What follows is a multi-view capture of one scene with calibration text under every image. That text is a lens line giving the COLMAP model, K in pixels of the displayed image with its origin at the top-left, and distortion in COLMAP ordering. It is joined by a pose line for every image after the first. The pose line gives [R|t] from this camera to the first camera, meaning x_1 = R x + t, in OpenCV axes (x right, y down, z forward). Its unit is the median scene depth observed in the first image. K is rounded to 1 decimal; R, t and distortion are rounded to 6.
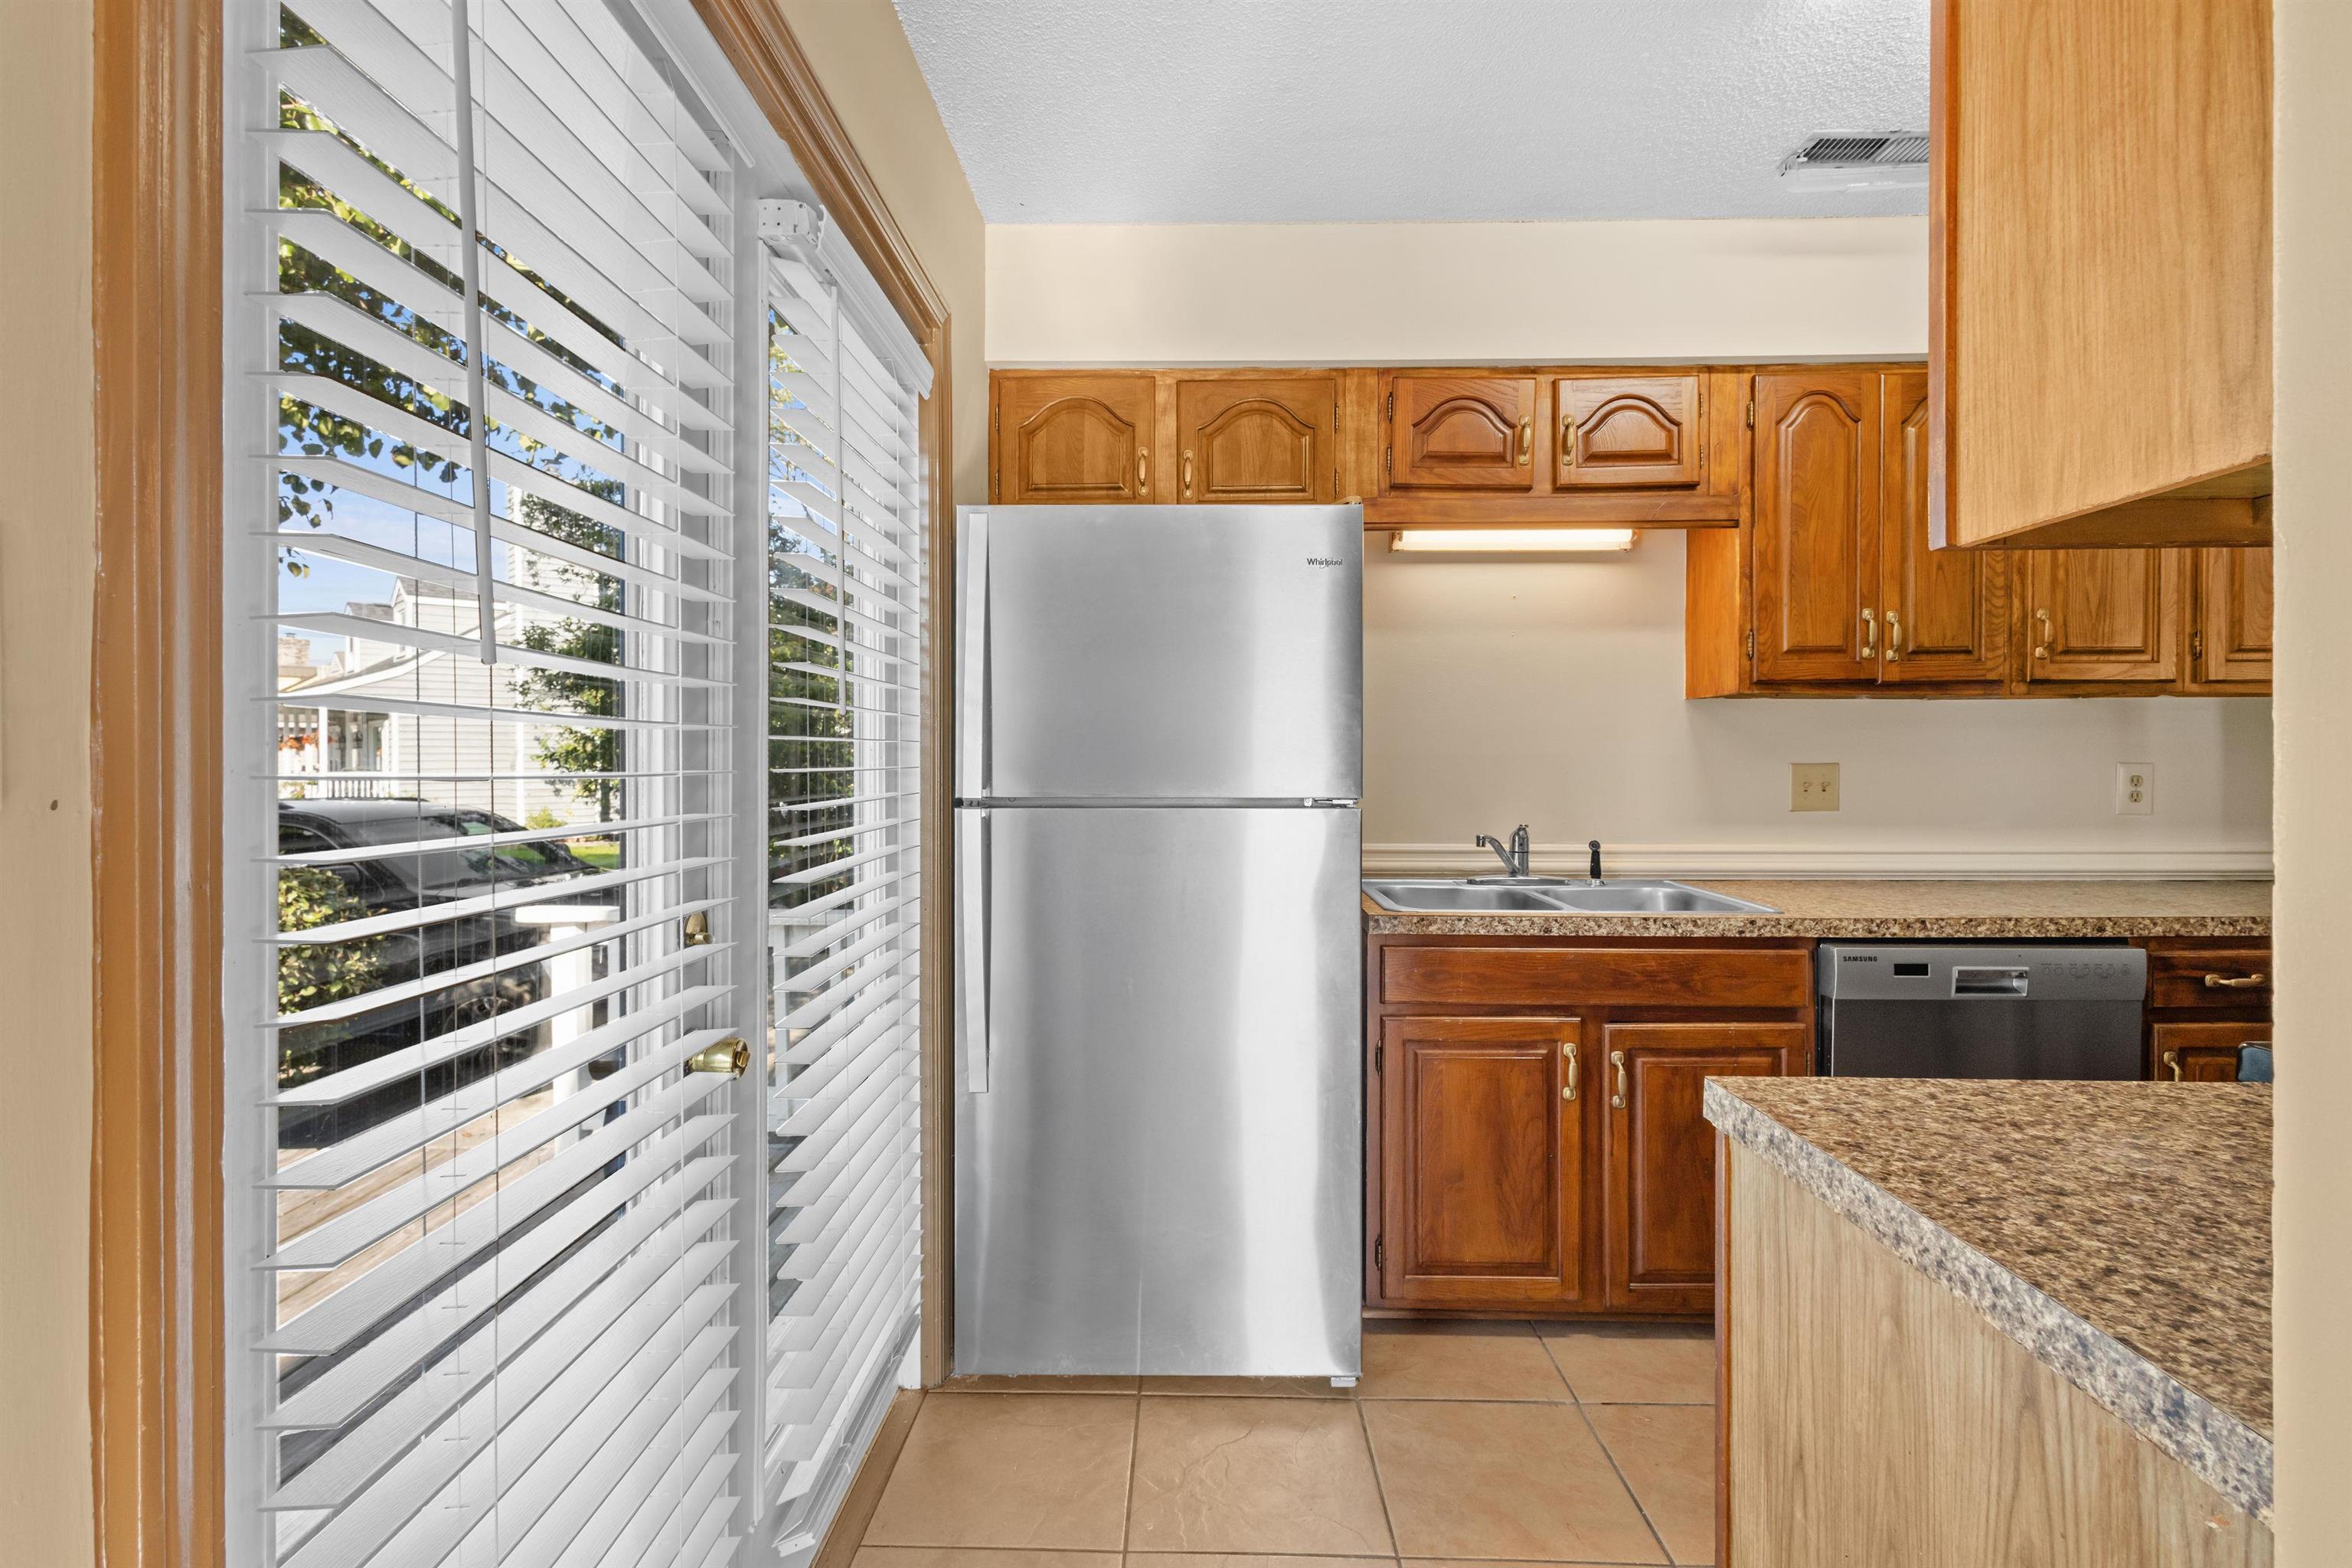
lens RADIAL K [[1071.5, 0, 1176.0], [0, 1071.5, 784.0], [0, 0, 1]] dist [0.004555, -0.001039]
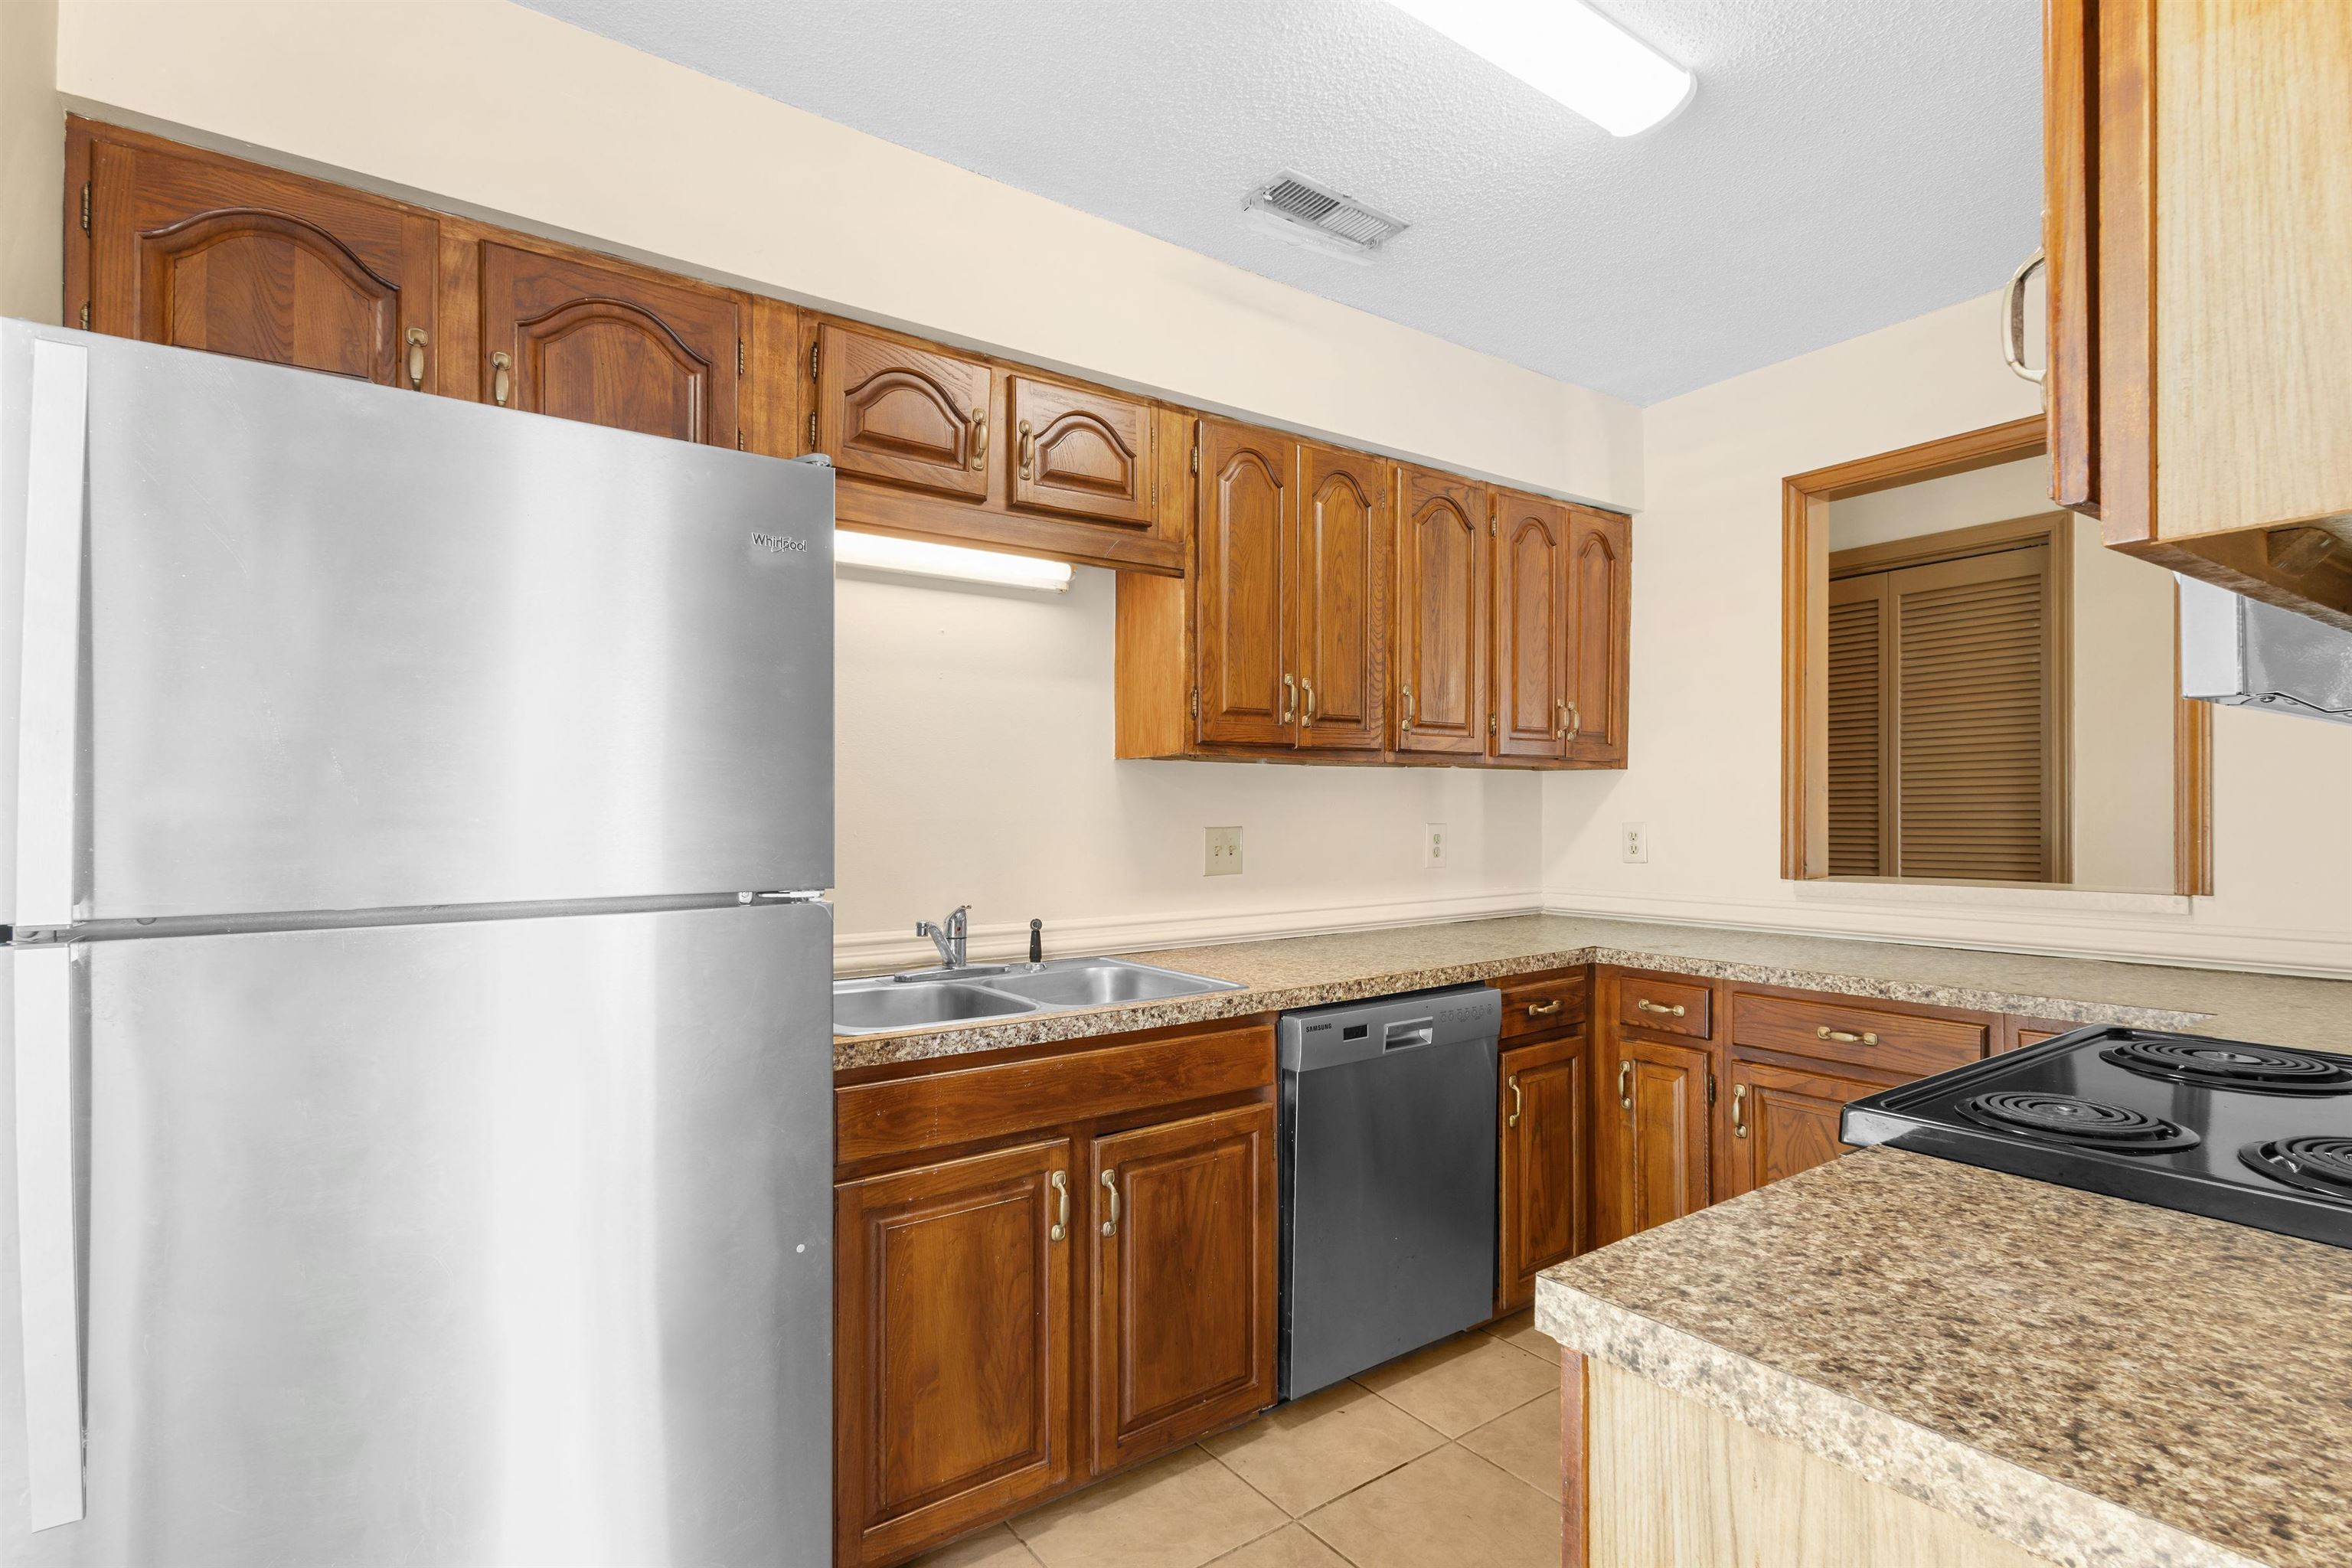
lens RADIAL K [[1113.4, 0, 1180.7], [0, 1113.4, 814.2], [0, 0, 1]] dist [0.004558, -0.000140]
pose [[0.800788, -0.004215, 0.598933, -0.068959], [0.021191, 0.999549, -0.021299, -0.012513], [-0.598572, 0.029748, 0.800516, 0.245236]]
